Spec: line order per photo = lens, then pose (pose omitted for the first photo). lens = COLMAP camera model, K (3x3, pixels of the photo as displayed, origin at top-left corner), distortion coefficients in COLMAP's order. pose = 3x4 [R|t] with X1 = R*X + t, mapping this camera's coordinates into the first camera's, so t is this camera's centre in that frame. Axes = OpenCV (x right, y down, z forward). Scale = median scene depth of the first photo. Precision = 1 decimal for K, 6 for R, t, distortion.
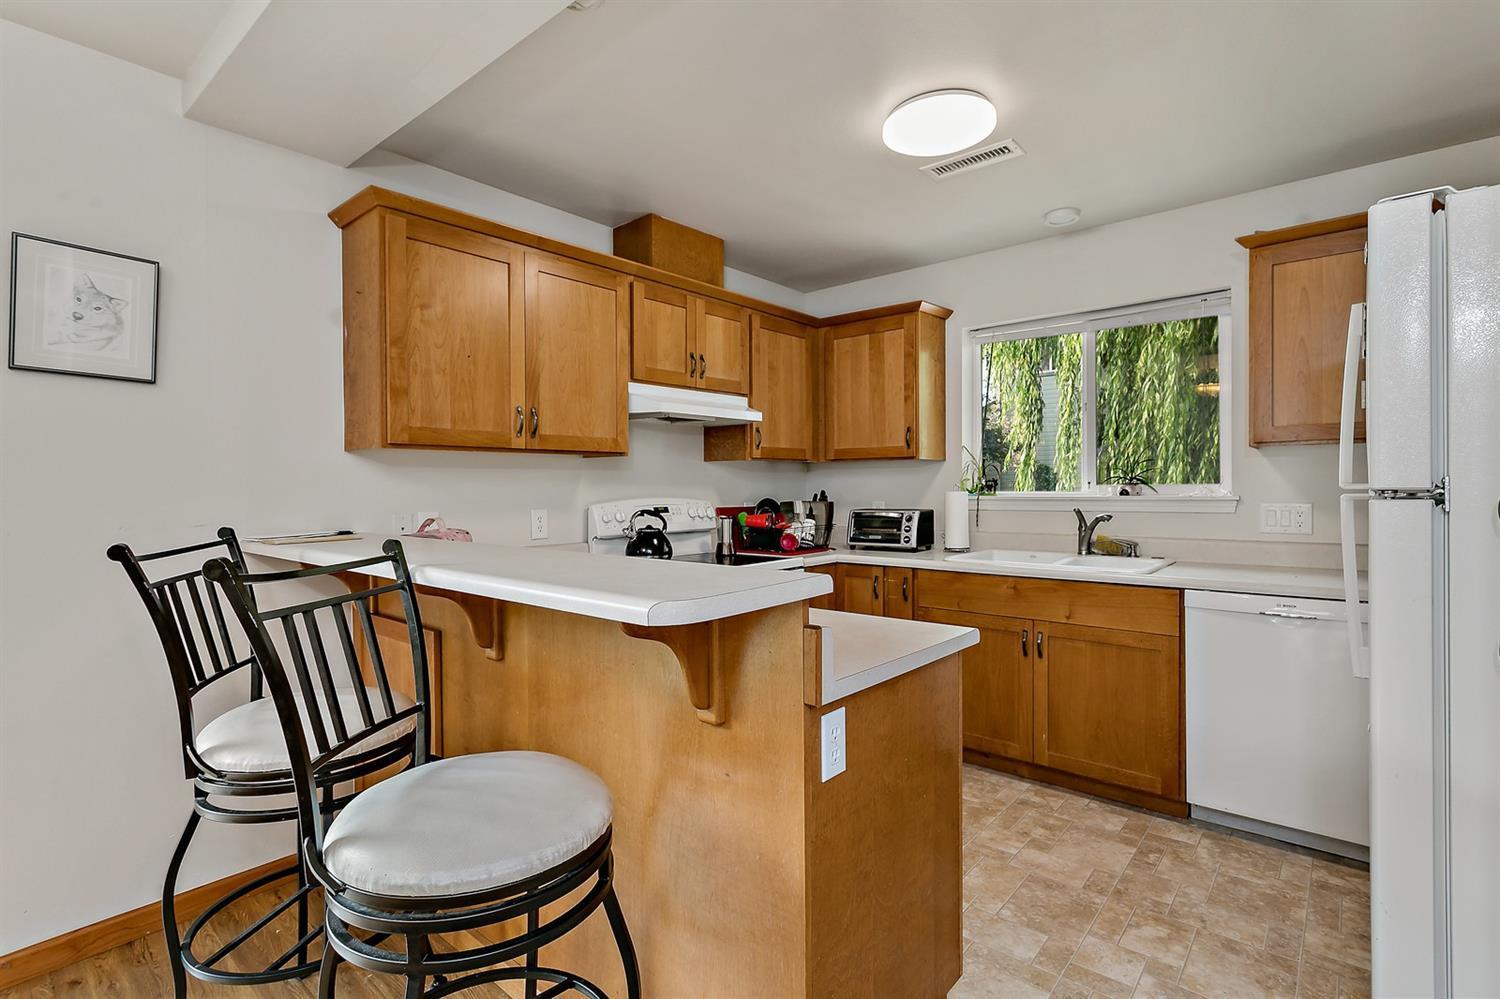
lens RADIAL K [[705.8, 0, 752.5], [0, 705.8, 491.0], [0, 0, 1]] dist [-0.000719, 0.000213]
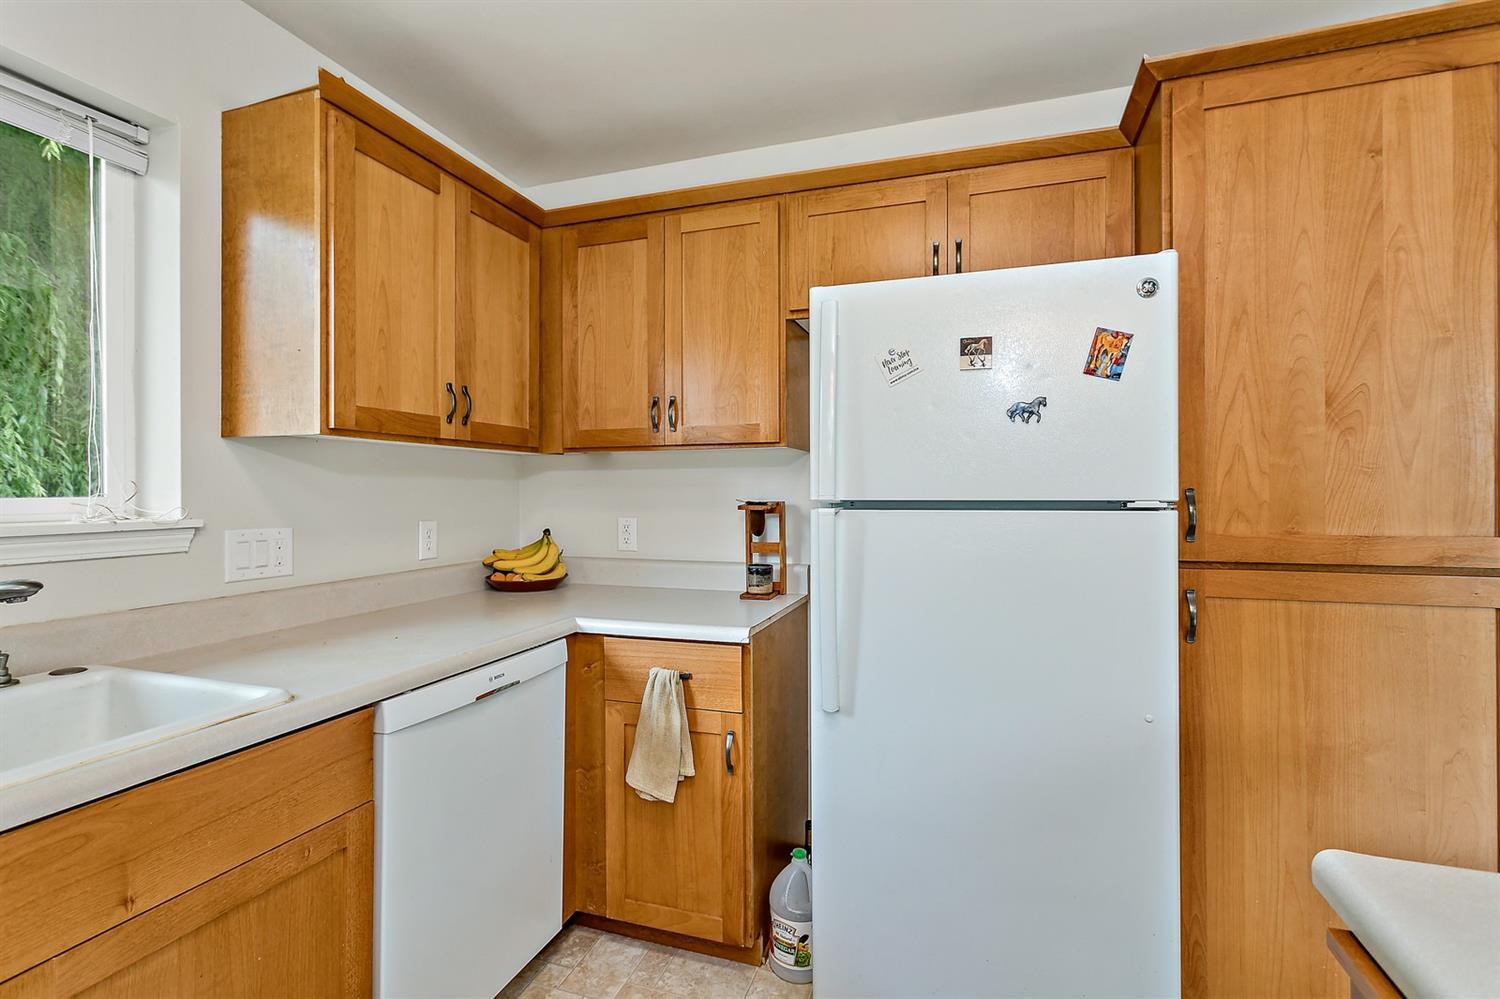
lens RADIAL K [[705.8, 0, 752.5], [0, 705.8, 491.0], [0, 0, 1]] dist [-0.000719, 0.000213]
pose [[-0.365007, 0.003152, 0.930999, 0.023947], [0.002209, 0.999994, -0.002519, -0.011580], [-0.931002, 0.001137, -0.365012, 0.716329]]
